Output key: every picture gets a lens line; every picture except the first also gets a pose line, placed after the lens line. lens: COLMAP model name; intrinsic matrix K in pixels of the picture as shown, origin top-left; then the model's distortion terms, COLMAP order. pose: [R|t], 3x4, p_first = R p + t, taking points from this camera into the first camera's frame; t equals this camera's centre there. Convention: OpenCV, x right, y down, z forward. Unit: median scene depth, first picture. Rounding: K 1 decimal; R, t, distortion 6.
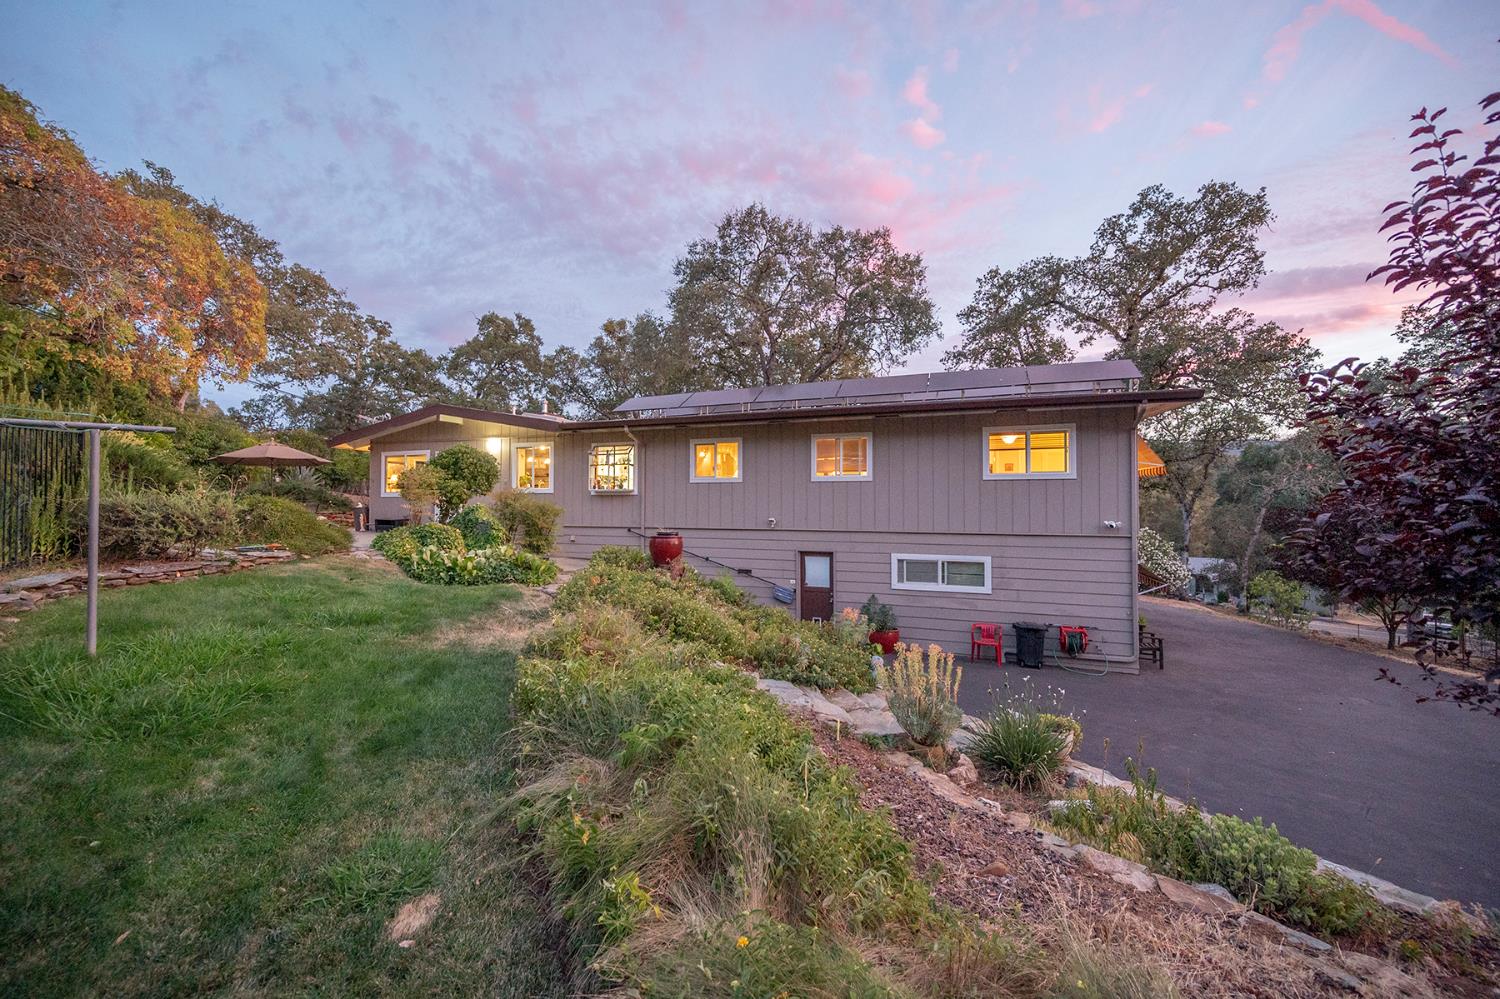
lens RADIAL K [[630.1, 0, 749.0], [0, 630.1, 473.0], [0, 0, 1]] dist [-0.000123, -0.000094]
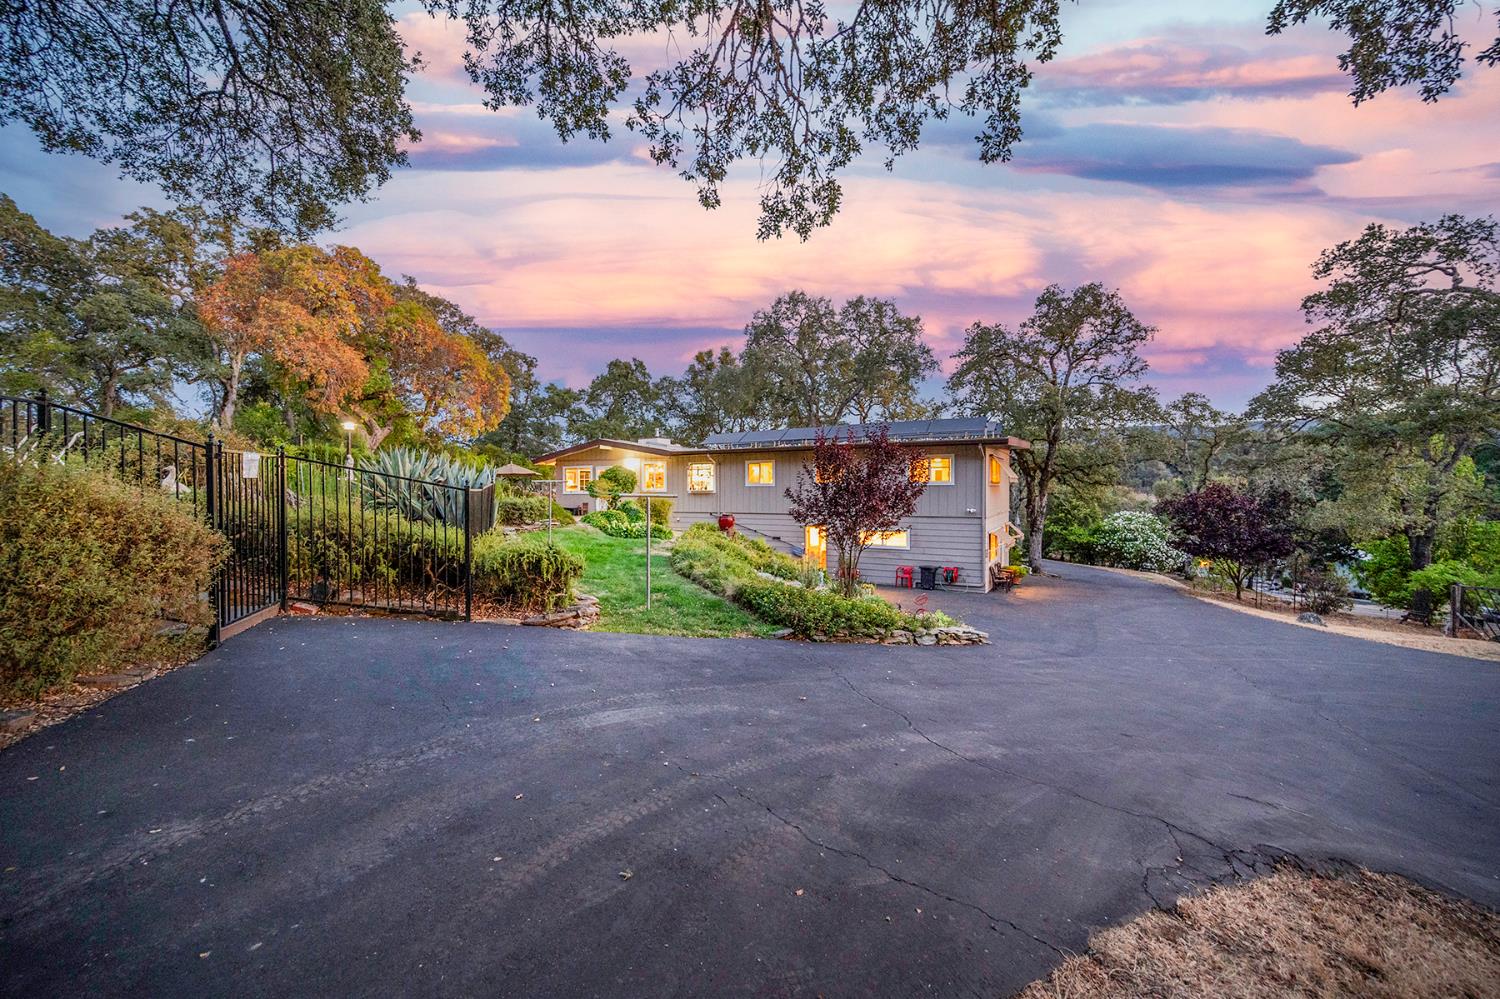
lens RADIAL K [[630.1, 0, 749.0], [0, 630.1, 473.0], [0, 0, 1]] dist [-0.000123, -0.000094]
pose [[0.989409, -0.007587, -0.144959, 0.141972], [0.010527, 0.999754, 0.019529, -0.046650], [0.144775, -0.020848, 0.989245, -0.596031]]
